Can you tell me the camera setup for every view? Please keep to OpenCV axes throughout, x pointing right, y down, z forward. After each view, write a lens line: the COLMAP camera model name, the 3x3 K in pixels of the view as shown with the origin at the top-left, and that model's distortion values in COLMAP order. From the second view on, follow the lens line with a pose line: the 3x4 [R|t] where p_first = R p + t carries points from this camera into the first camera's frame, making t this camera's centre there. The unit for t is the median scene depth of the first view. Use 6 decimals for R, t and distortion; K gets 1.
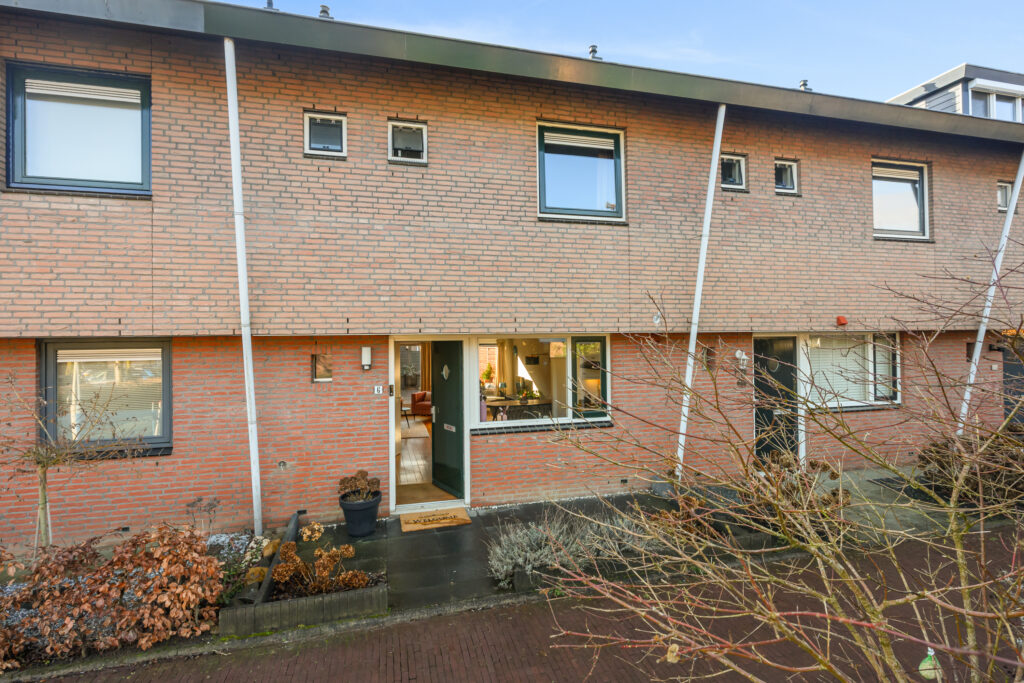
lens RADIAL K [[494.3, 0, 512.0], [0, 494.3, 341.5], [0, 0, 1]] dist [0.002345, 0.001395]
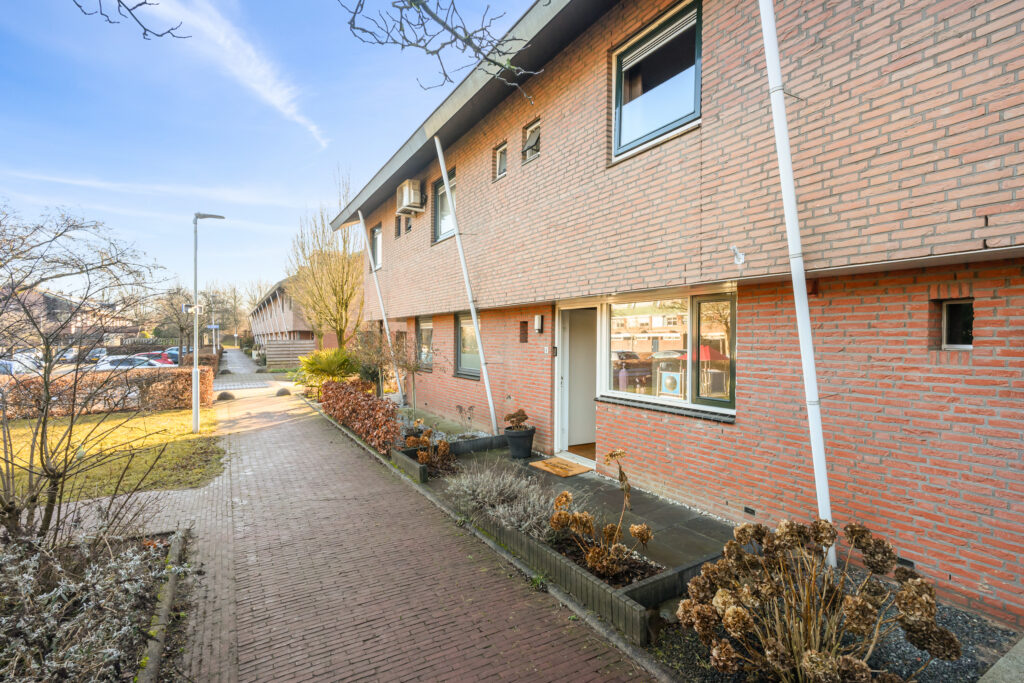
lens RADIAL K [[494.3, 0, 512.0], [0, 494.3, 341.5], [0, 0, 1]] dist [0.002345, 0.001395]
pose [[0.252349, 0.023068, -0.967361, 0.857367], [0.004784, 0.999674, 0.025087, 0.044619], [0.967625, -0.010959, 0.252156, 0.589684]]
